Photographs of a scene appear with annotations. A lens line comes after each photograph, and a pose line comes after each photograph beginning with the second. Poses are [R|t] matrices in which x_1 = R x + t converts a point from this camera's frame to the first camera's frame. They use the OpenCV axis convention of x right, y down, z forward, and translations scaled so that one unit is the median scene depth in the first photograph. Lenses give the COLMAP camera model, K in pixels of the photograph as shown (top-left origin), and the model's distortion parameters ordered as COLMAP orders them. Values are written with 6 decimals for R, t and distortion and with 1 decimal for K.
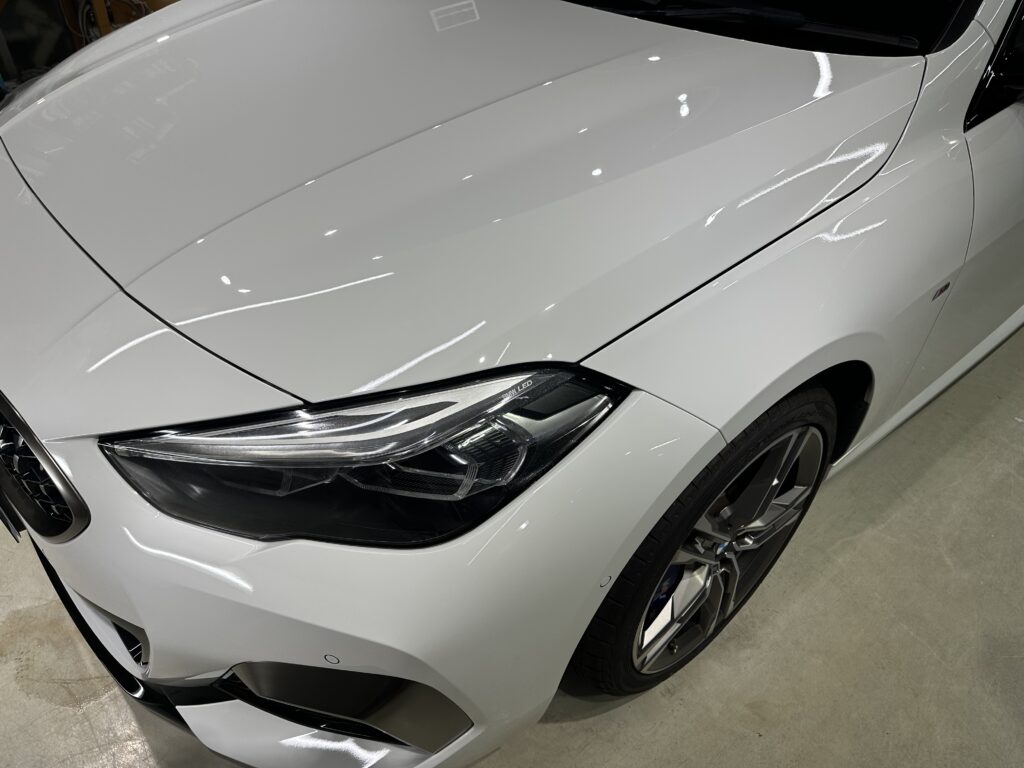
lens RADIAL K [[717.6, 0, 512.0], [0, 717.6, 384.0], [0, 0, 1]] dist [-0.008862, -0.003703]
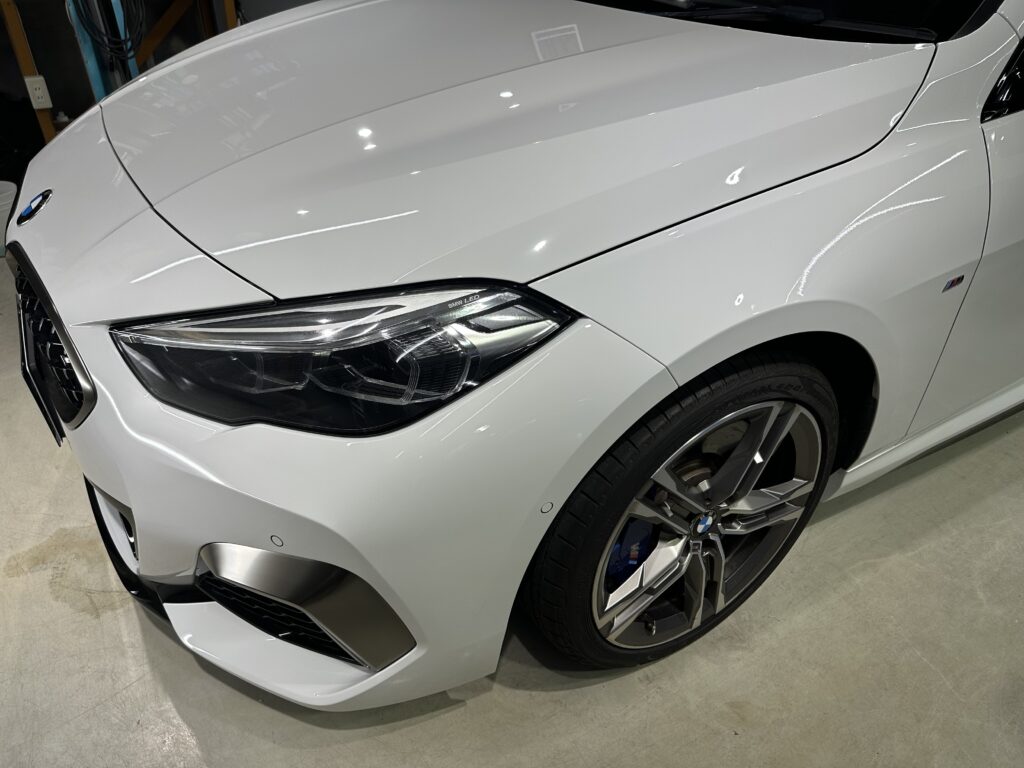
lens RADIAL K [[716.5, 0, 514.3], [0, 716.5, 386.3], [0, 0, 1]] dist [-0.008455, -0.003037]
pose [[0.986379, 0.081889, -0.142657, 0.150450], [-0.093169, 0.992877, -0.074265, 0.126517], [0.135559, 0.086545, 0.986982, -0.022536]]
